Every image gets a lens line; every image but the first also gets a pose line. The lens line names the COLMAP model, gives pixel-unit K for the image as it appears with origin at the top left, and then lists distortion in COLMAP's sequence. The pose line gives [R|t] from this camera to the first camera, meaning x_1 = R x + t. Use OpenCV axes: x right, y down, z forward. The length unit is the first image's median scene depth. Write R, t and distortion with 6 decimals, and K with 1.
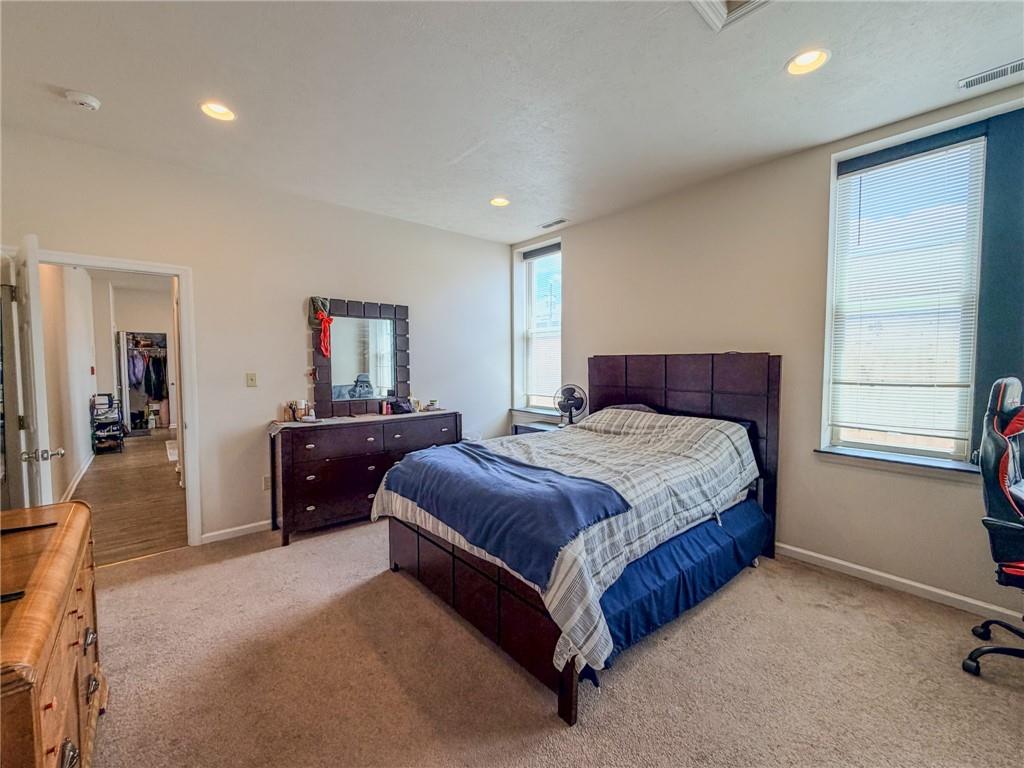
lens RADIAL K [[418.1, 0, 510.5], [0, 418.1, 383.4], [0, 0, 1]] dist [-0.000517, 0.000183]
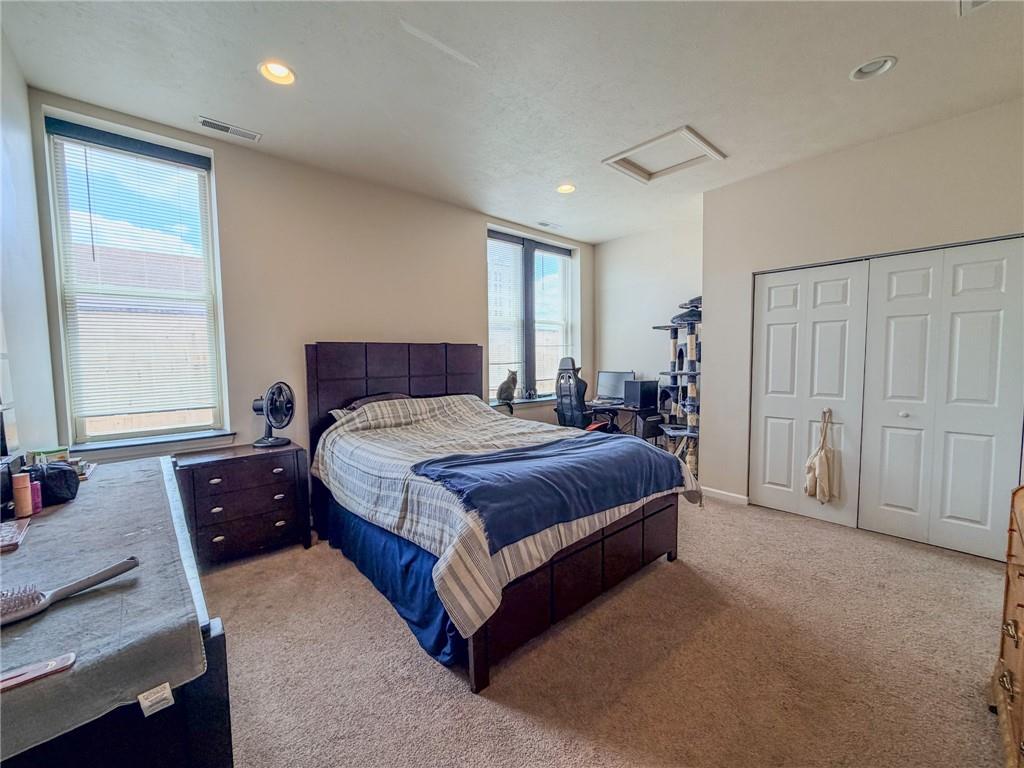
lens RADIAL K [[409.2, 0, 510.4], [0, 409.2, 383.3], [0, 0, 1]] dist [-0.000277, 0.000125]
pose [[-0.022652, -0.077018, 0.996772, -0.667394], [0.055960, 0.995367, 0.078181, -0.033643], [-0.998176, 0.057550, -0.018237, 0.744101]]
